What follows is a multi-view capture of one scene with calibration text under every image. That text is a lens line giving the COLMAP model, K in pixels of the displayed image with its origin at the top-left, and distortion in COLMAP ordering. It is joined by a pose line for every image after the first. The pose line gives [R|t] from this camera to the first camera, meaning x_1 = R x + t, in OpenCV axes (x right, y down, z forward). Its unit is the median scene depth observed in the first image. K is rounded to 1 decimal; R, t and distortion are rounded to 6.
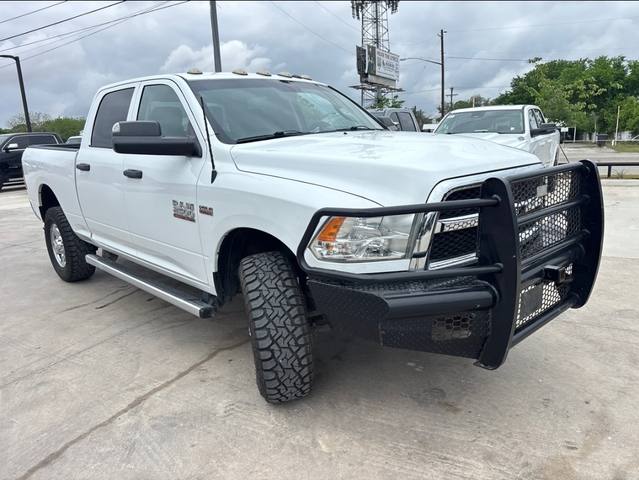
lens RADIAL K [[483.1, 0, 324.4], [0, 483.1, 240.2], [0, 0, 1]] dist [0.061077, -0.075385]
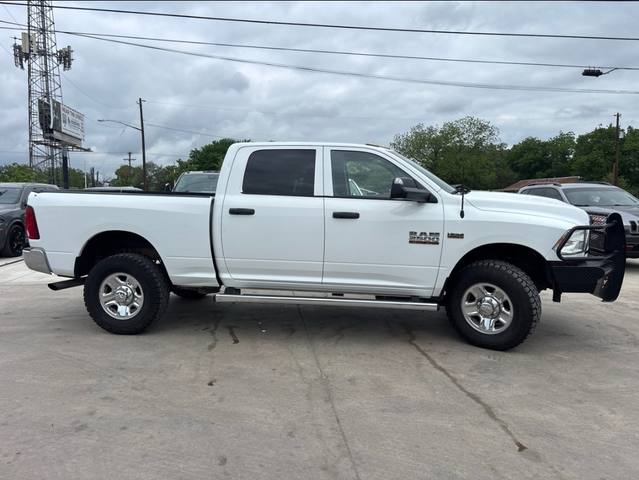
lens RADIAL K [[483.1, 0, 324.4], [0, 483.1, 240.2], [0, 0, 1]] dist [0.061077, -0.075385]
pose [[0.785772, -0.018621, 0.618236, -0.083900], [0.099846, 0.990256, -0.097078, 0.003389], [-0.610404, 0.138010, 0.779974, 0.002288]]
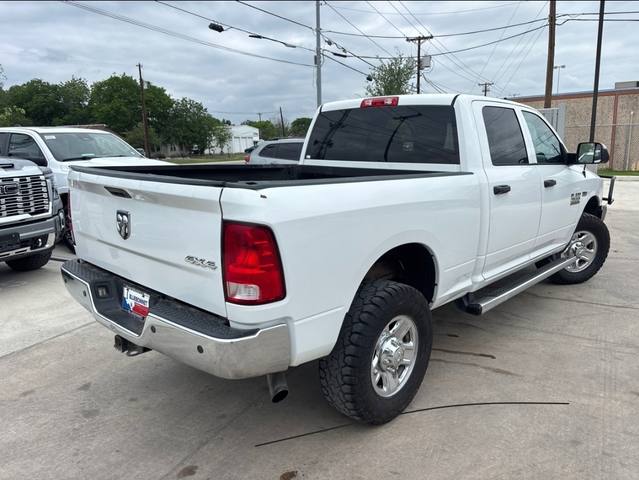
lens RADIAL K [[483.1, 0, 324.4], [0, 483.1, 240.2], [0, 0, 1]] dist [0.061077, -0.075385]
pose [[-0.057771, -0.164357, 0.984708, -0.107652], [0.224162, 0.959033, 0.173223, -0.022774], [-0.972838, 0.230742, -0.018562, 0.109040]]
